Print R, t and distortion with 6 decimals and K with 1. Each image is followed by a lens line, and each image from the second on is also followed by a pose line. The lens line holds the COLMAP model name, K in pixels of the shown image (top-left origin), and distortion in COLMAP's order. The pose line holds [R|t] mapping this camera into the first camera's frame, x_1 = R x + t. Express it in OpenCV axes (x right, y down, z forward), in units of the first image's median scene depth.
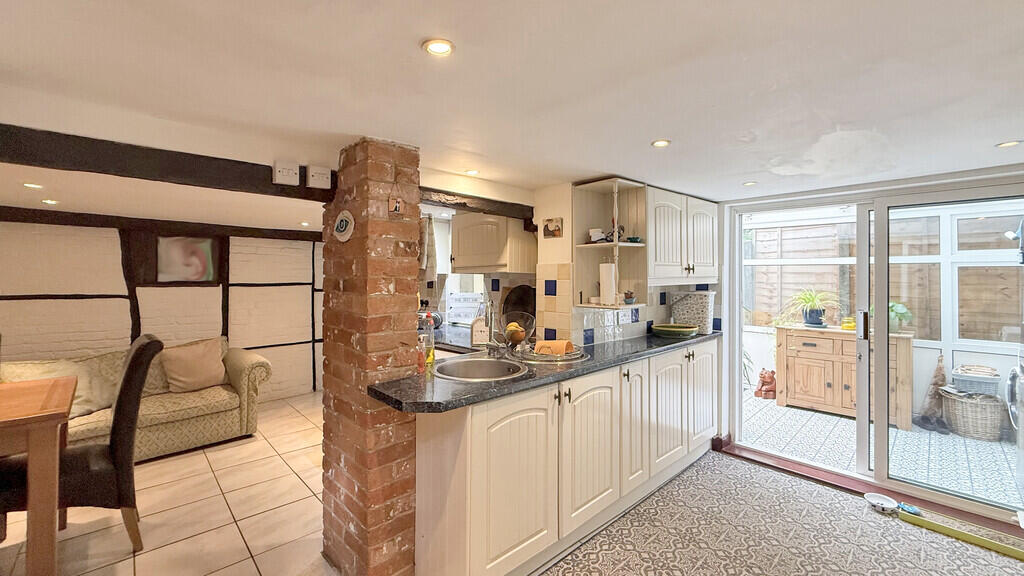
lens RADIAL K [[416.2, 0, 512.0], [0, 416.2, 288.0], [0, 0, 1]] dist [-0.000188, -0.000110]
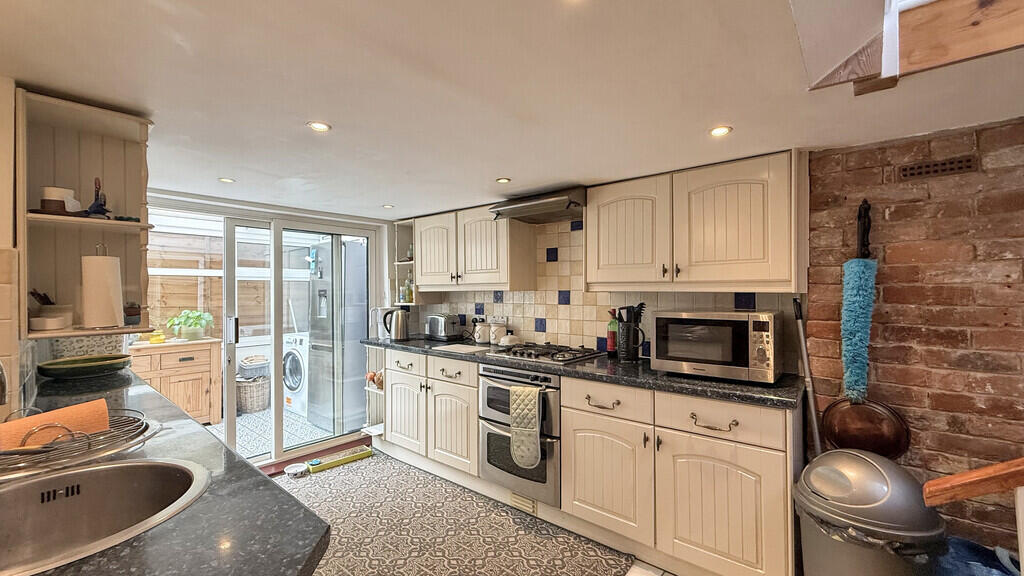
lens RADIAL K [[416.2, 0, 512.0], [0, 416.2, 288.0], [0, 0, 1]] dist [-0.000188, -0.000110]
pose [[-0.120436, 0.006455, 0.992700, -0.412412], [0.037216, 0.999305, -0.001983, 0.008175], [-0.992023, 0.036705, -0.120593, 0.510522]]
